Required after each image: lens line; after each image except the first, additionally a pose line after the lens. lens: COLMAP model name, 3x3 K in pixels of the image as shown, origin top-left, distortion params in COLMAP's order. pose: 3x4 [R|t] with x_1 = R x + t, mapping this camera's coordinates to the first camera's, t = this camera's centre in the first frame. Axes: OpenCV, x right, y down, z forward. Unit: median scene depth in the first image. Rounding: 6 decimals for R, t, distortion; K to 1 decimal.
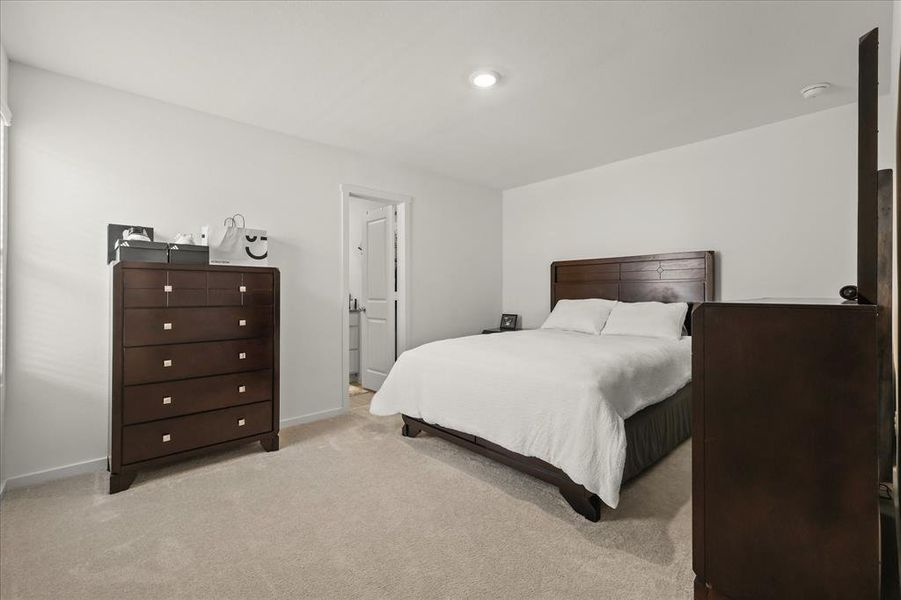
lens RADIAL K [[393.4, 0, 449.7], [0, 393.4, 297.9], [0, 0, 1]] dist [0.001131, 0.000262]
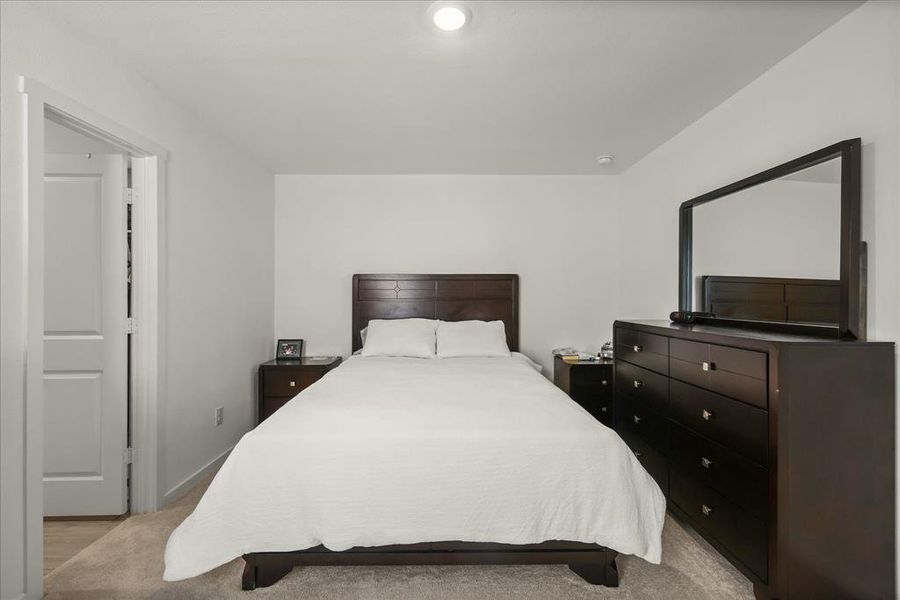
lens RADIAL K [[393.0, 0, 449.3], [0, 393.0, 297.9], [0, 0, 1]] dist [0.001131, 0.000262]
pose [[0.660319, 0.001820, 0.750983, -0.256334], [0.007463, 0.999932, -0.008985, -0.034761], [-0.750948, 0.011537, 0.660261, 0.322628]]
